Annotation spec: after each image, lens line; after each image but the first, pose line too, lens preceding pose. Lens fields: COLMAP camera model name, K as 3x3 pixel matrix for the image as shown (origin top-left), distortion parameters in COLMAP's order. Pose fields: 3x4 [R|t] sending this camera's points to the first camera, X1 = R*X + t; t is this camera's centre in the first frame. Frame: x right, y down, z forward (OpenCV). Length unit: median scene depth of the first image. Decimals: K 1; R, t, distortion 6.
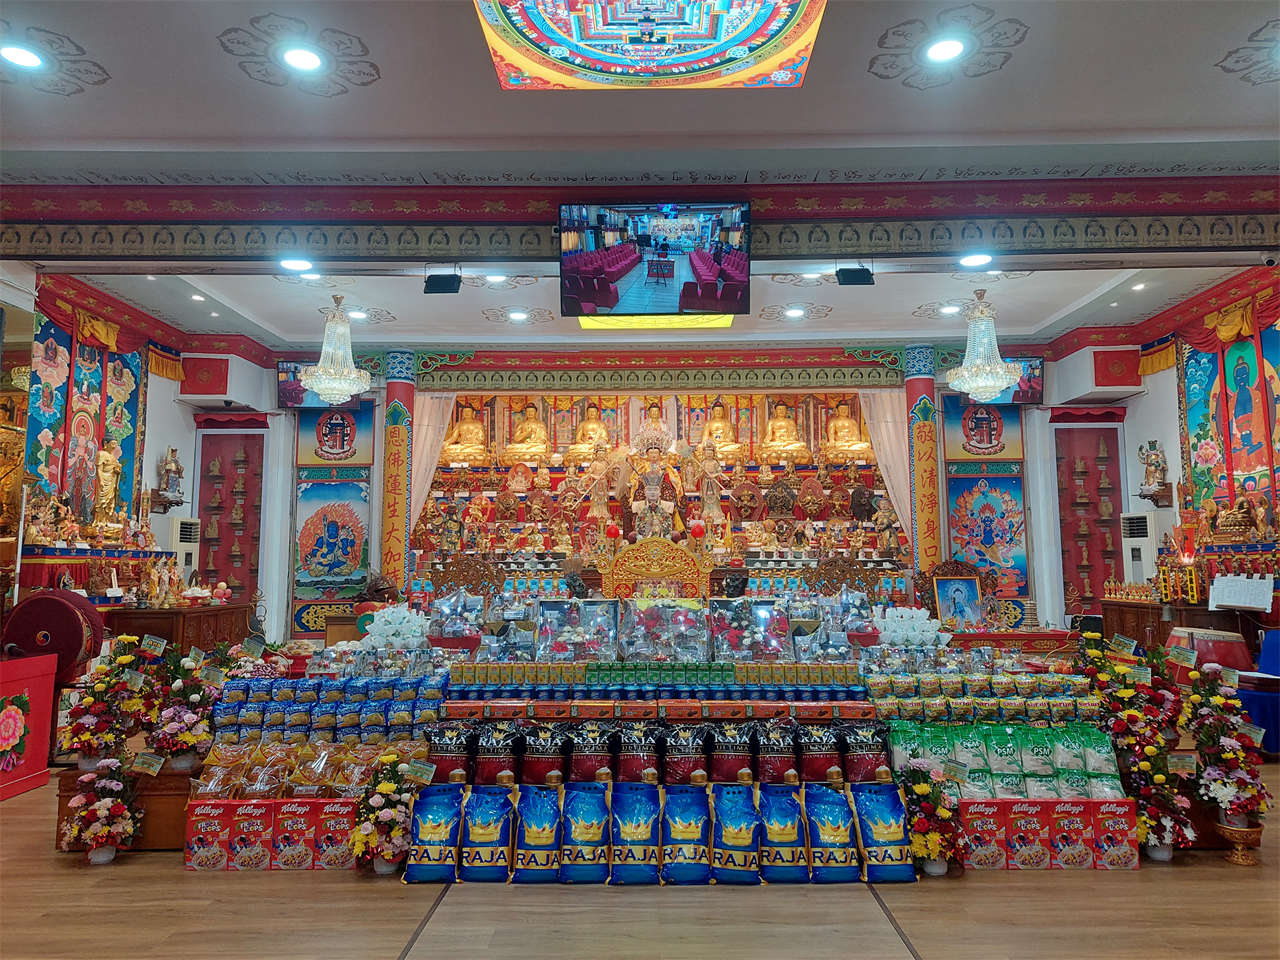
lens RADIAL K [[924.4, 0, 640.0], [0, 924.4, 480.0], [0, 0, 1]] dist [0.010836, -0.005665]
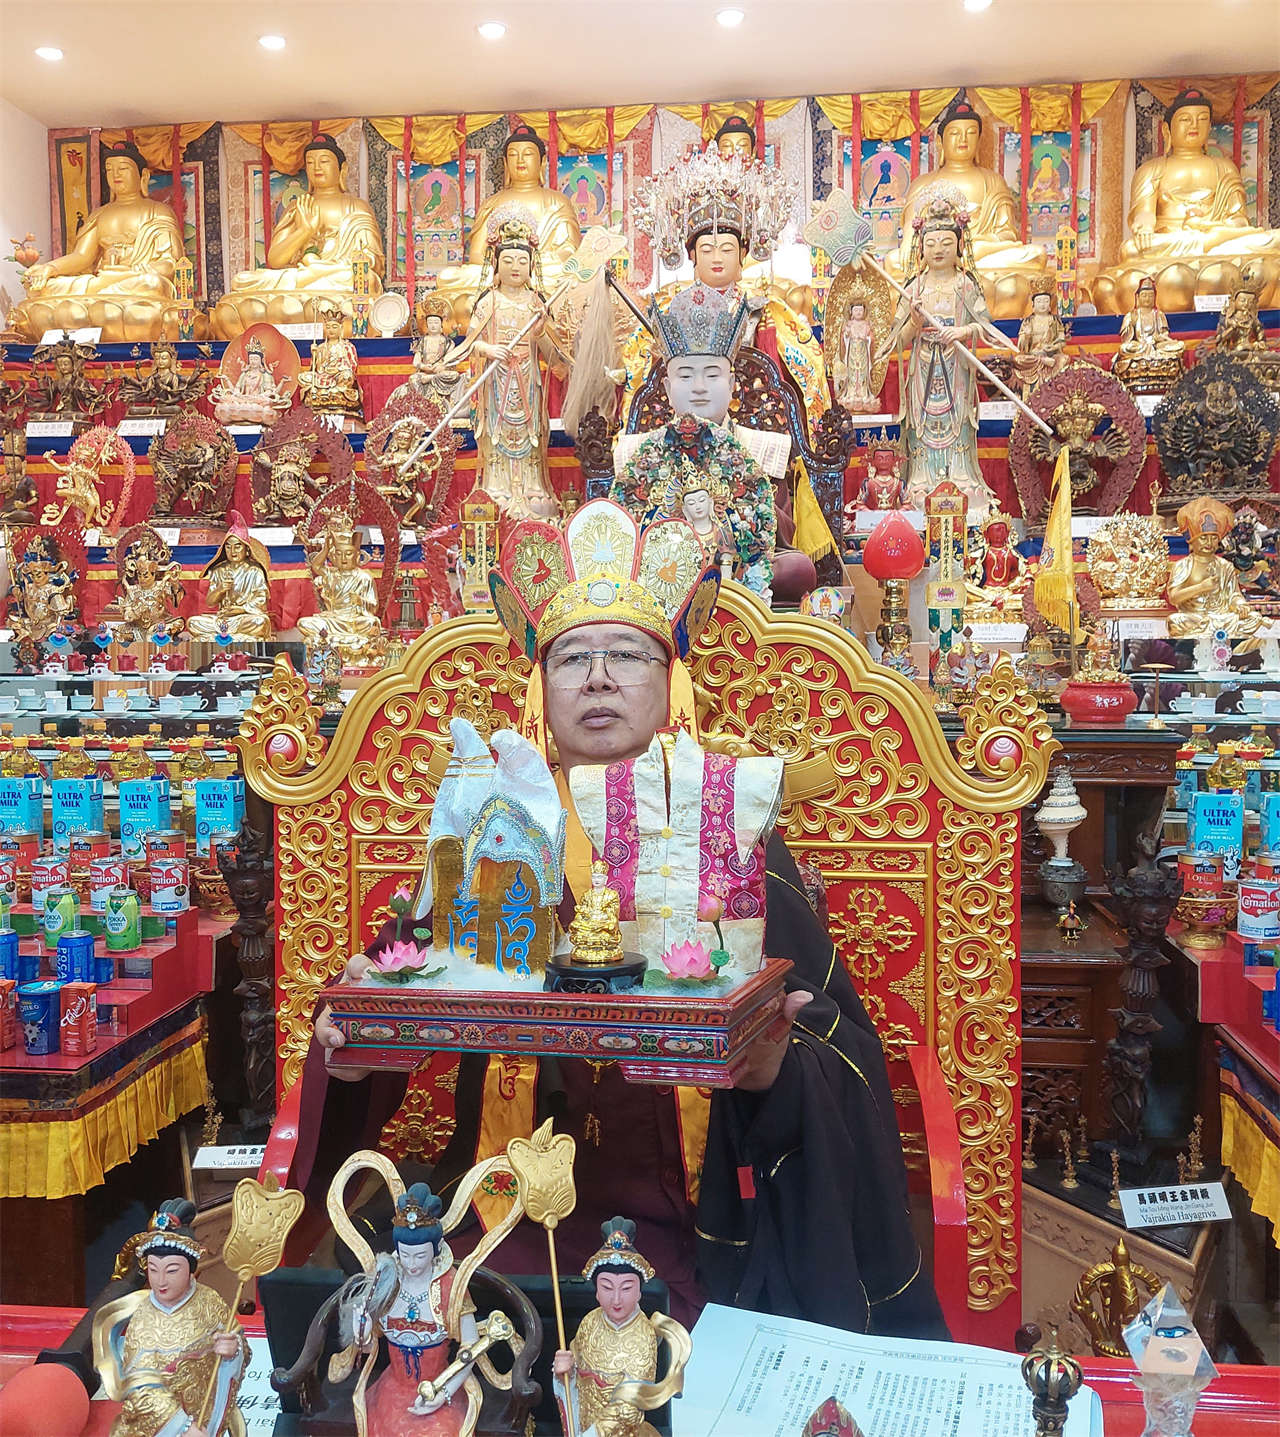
lens RADIAL K [[1149.3, 0, 639.0], [0, 1149.3, 675.8], [0, 0, 1]] dist [0.097497, -0.002667]
pose [[0.994084, 0.005698, -0.108461, 0.027871], [0.009008, 0.990857, 0.134612, 0.042181], [0.108236, -0.134793, 0.984945, 0.641470]]
